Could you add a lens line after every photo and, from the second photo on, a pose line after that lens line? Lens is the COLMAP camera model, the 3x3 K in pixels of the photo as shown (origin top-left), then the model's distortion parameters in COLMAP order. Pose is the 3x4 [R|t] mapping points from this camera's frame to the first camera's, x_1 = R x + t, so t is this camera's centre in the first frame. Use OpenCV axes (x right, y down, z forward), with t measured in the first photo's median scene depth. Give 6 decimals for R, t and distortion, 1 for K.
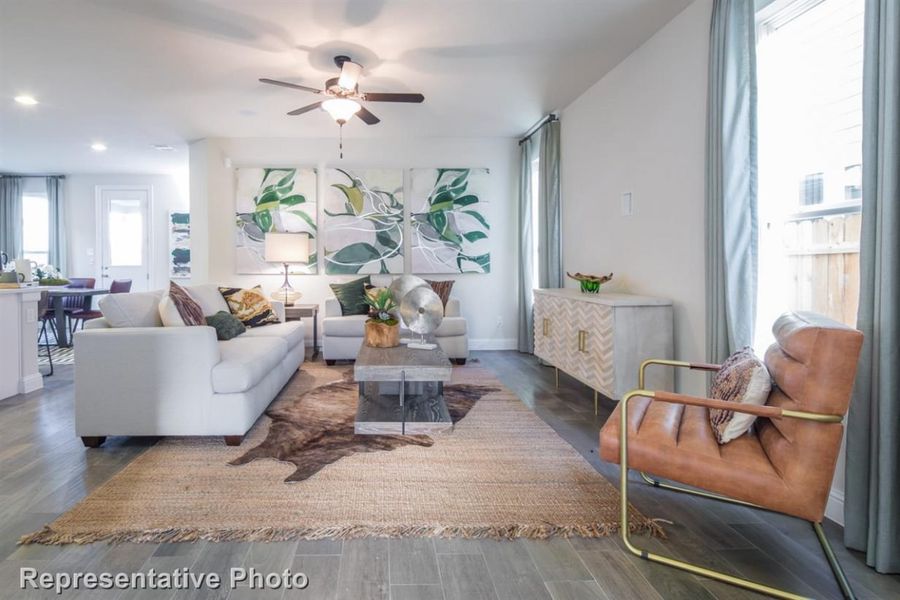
lens RADIAL K [[461.2, 0, 386.8], [0, 461.2, 270.5], [0, 0, 1]] dist [0.004069, -0.000650]
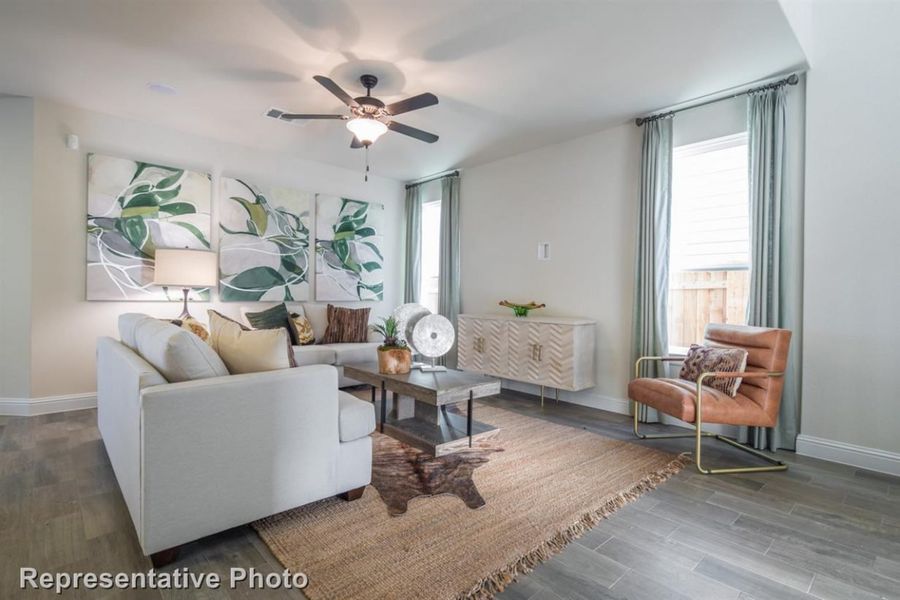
lens RADIAL K [[434.5, 0, 445.9], [0, 434.5, 295.5], [0, 0, 1]] dist [0.002237, -0.001223]
pose [[0.757139, 0.013216, 0.653120, -0.341430], [-0.008511, 0.999910, -0.010367, 0.002236], [-0.653199, 0.002290, 0.757183, 0.125882]]
